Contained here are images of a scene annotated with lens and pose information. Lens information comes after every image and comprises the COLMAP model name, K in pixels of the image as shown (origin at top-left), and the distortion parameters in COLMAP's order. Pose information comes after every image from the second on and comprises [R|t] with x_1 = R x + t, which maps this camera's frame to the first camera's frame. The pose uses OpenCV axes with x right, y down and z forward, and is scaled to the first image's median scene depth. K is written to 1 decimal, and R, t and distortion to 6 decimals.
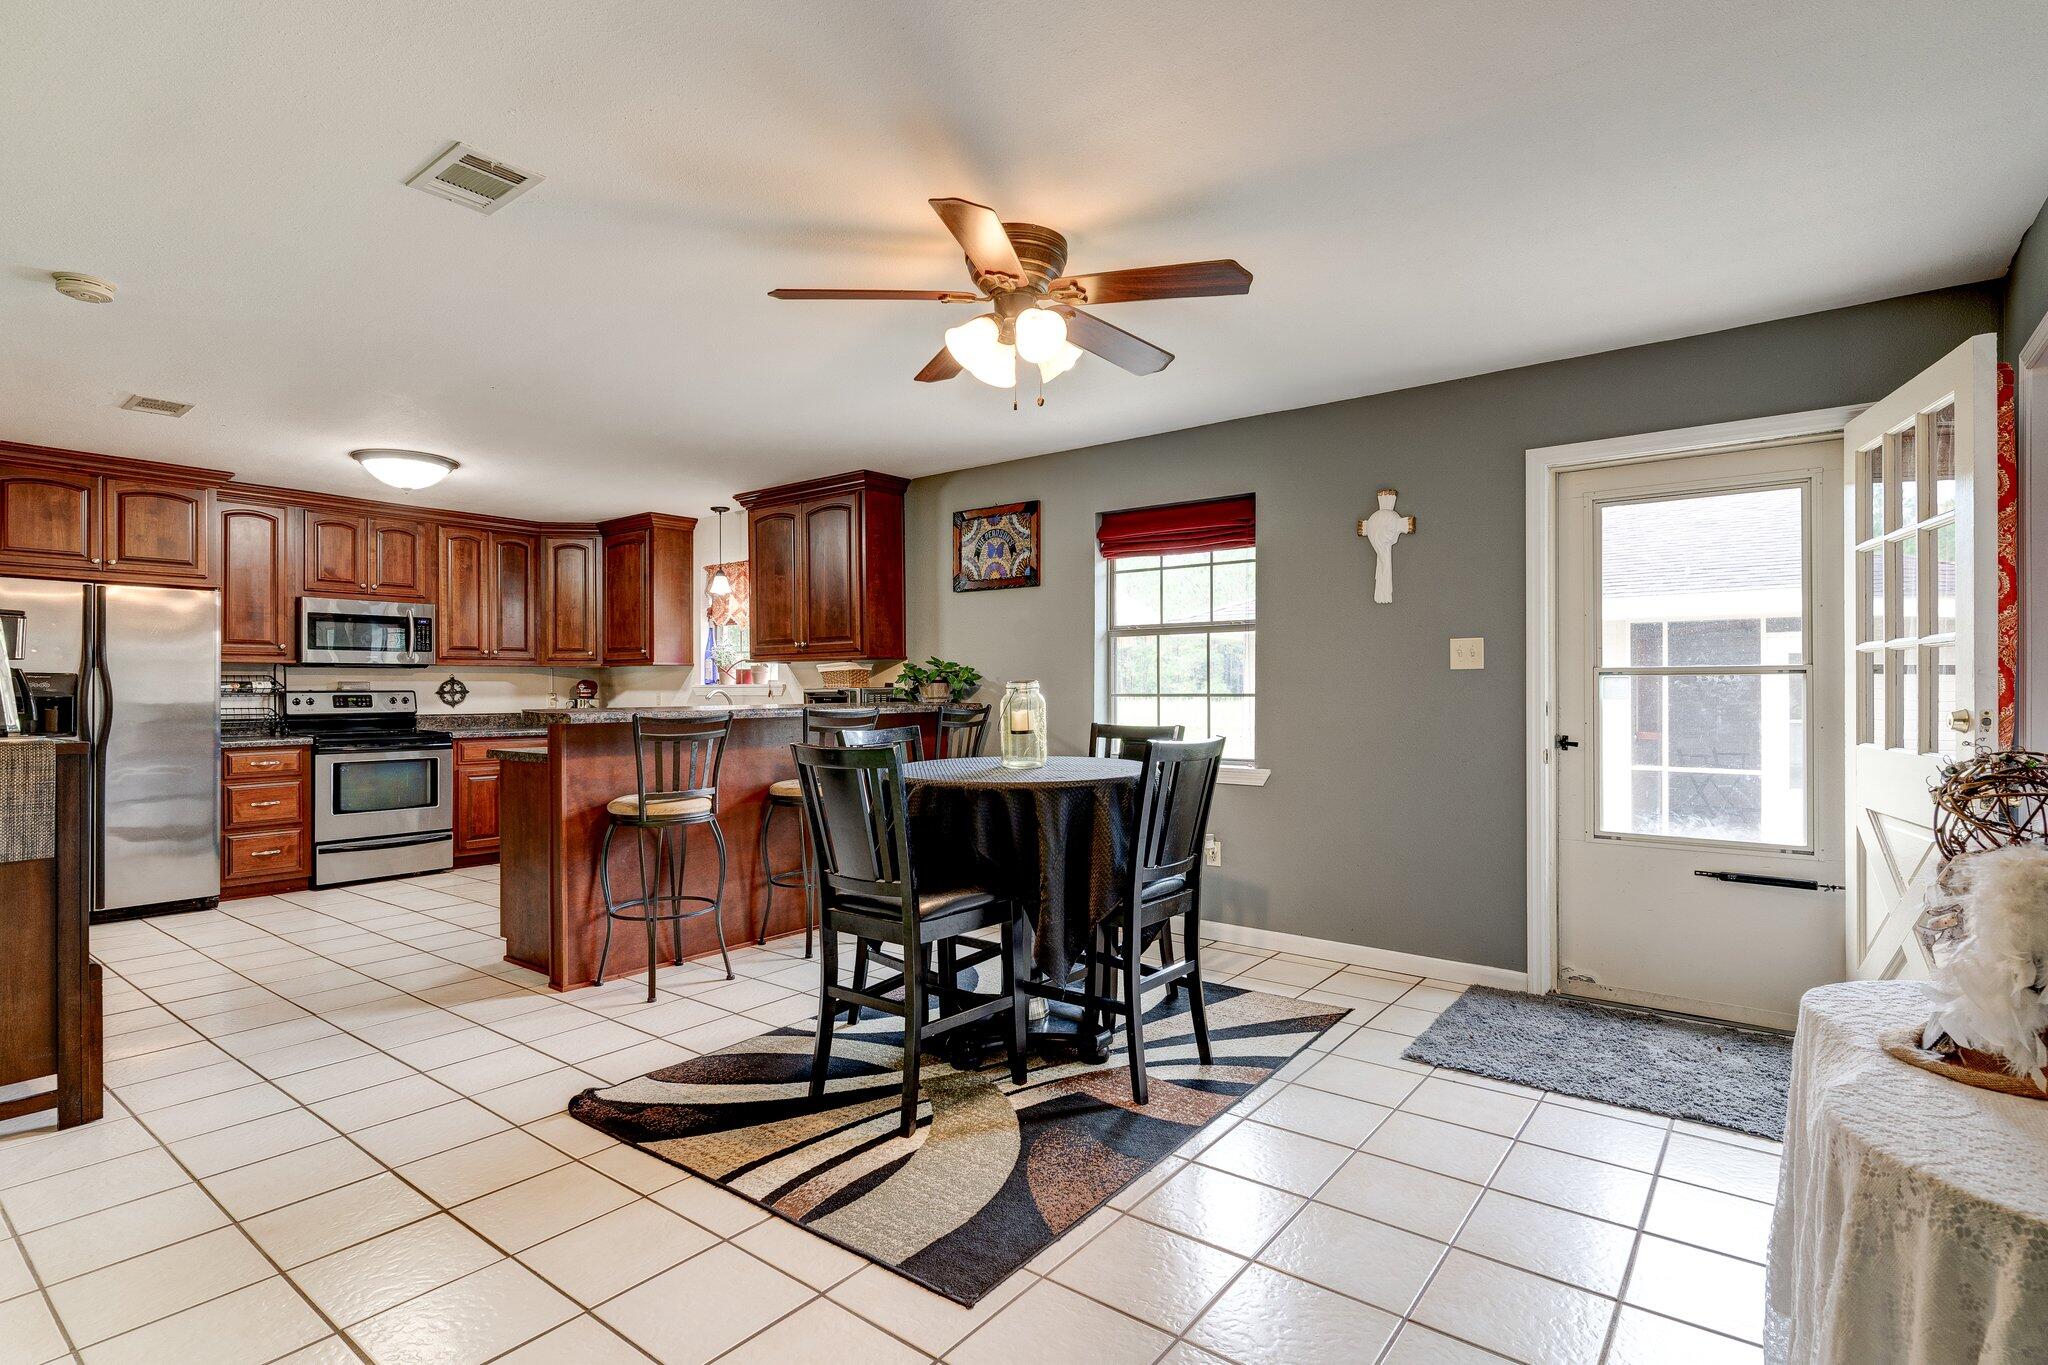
lens RADIAL K [[987.1, 0, 1030.6], [0, 987.1, 684.6], [0, 0, 1]] dist [0.005168, -0.000213]
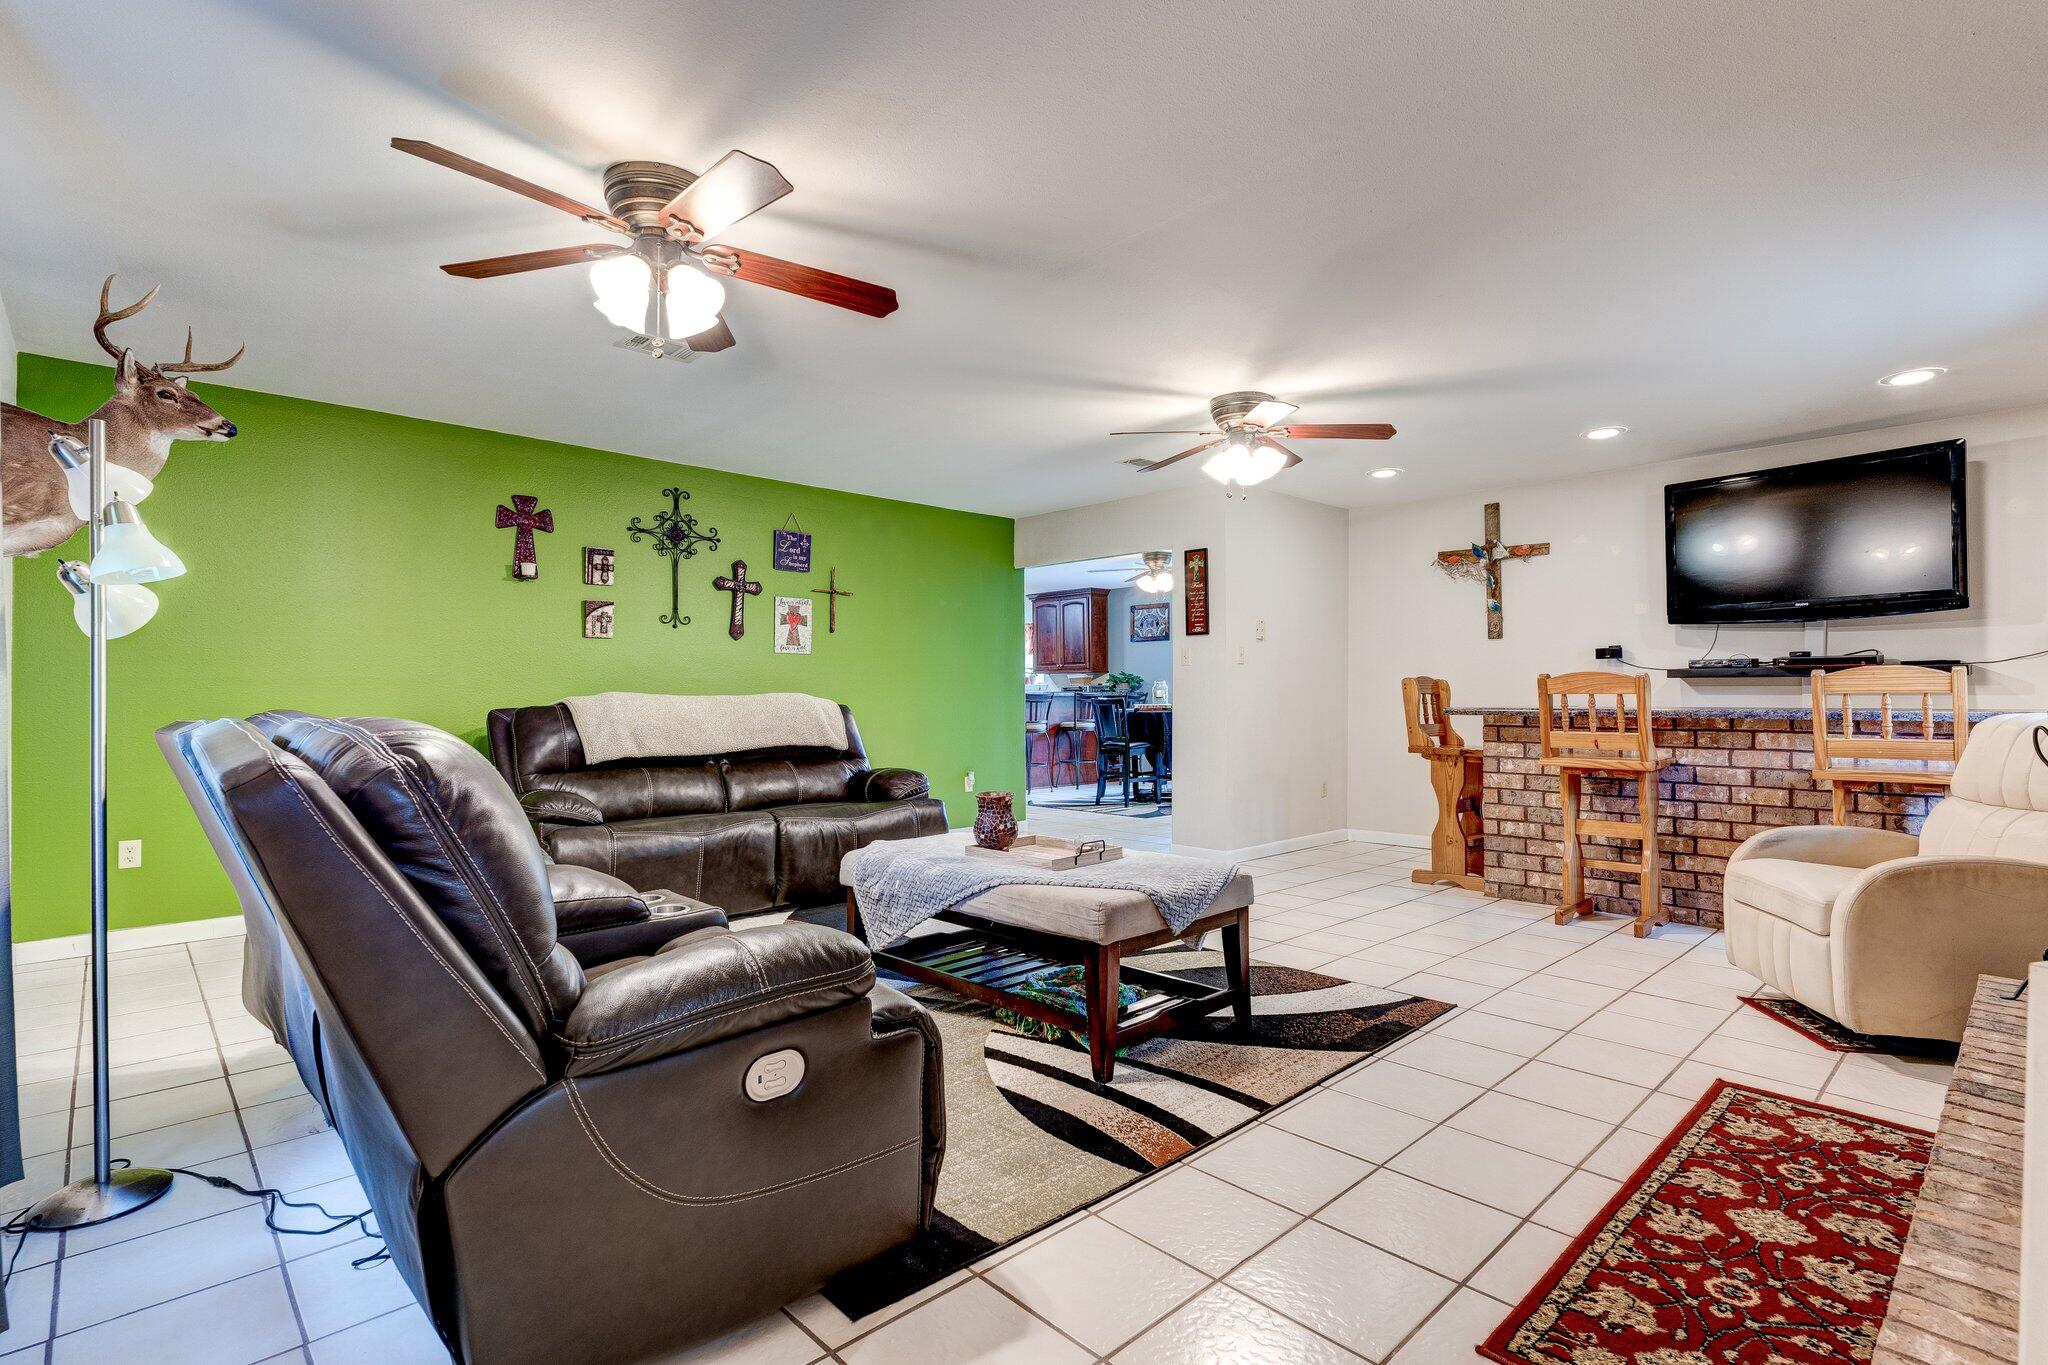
lens RADIAL K [[987.1, 0, 1026.9], [0, 987.1, 690.5], [0, 0, 1]] dist [0.005168, -0.000213]
pose [[0.988303, 0.000382, -0.152506, 0.028300], [-0.000663, 0.999998, -0.001789, 0.018730], [0.152505, 0.001869, 0.988301, -1.180430]]
